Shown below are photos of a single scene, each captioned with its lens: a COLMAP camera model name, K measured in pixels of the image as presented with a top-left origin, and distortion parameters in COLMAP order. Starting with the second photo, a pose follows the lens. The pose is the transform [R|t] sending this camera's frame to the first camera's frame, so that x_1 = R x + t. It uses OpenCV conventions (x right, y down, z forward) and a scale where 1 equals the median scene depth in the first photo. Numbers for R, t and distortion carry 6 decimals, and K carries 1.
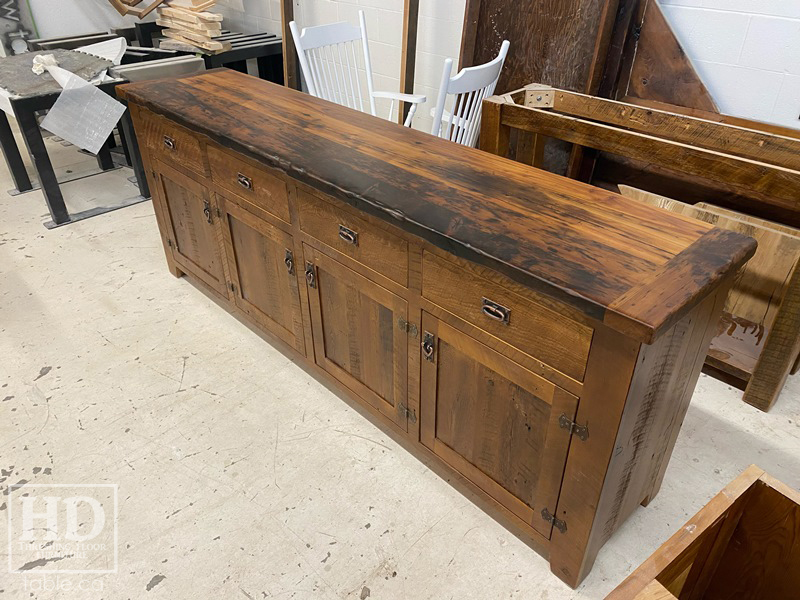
lens RADIAL K [[604.1, 0, 412.4], [0, 604.1, 299.2], [0, 0, 1]] dist [0.001860, -0.003205]
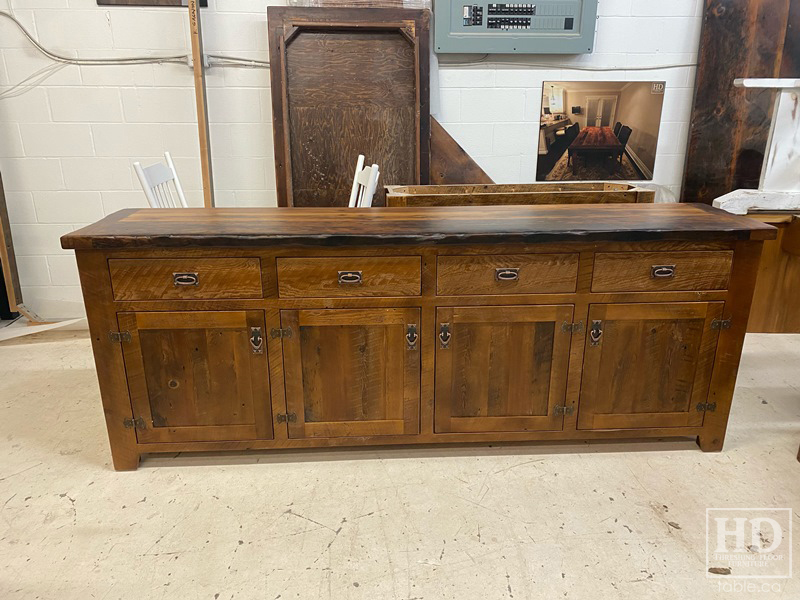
lens RADIAL K [[604.1, 0, 412.4], [0, 604.1, 299.2], [0, 0, 1]] dist [0.001860, -0.003205]
pose [[0.666812, -0.243908, 0.704180, -0.870669], [0.412947, 0.907520, -0.076694, -0.038911], [-0.620352, 0.341930, 0.705867, 0.228885]]
